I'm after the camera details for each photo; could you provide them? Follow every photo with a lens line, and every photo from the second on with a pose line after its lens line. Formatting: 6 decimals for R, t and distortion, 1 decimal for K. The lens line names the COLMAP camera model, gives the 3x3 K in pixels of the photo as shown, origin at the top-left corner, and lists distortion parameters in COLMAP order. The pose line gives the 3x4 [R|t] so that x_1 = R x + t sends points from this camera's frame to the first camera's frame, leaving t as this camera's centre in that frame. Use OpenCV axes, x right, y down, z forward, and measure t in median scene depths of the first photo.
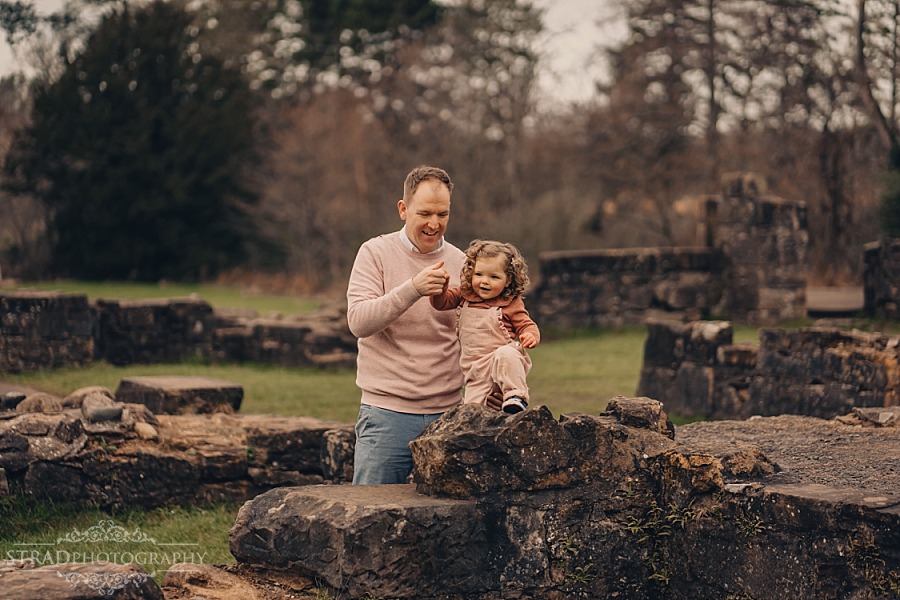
lens RADIAL K [[2236.4, 0, 448.0], [0, 2236.4, 297.8], [0, 0, 1]] dist [-0.065866, 0.000000]
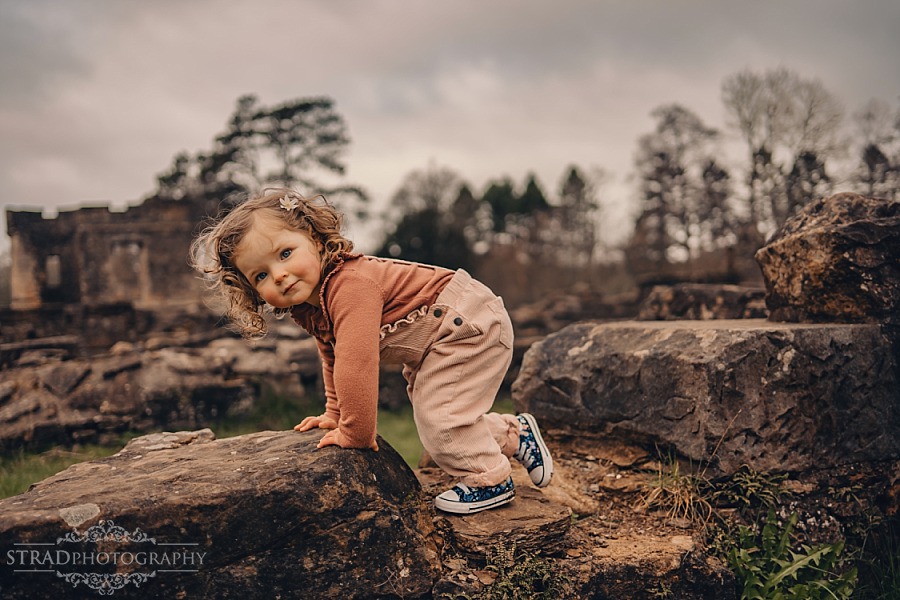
lens RADIAL K [[913.1, 0, 450.7], [0, 913.1, 307.9], [0, 0, 1]] dist [-0.055039, 0.000000]
pose [[0.992949, -0.050186, -0.107392, -0.086783], [0.045152, 0.997787, -0.048804, 0.095008], [0.109604, 0.043611, 0.993018, 0.724814]]
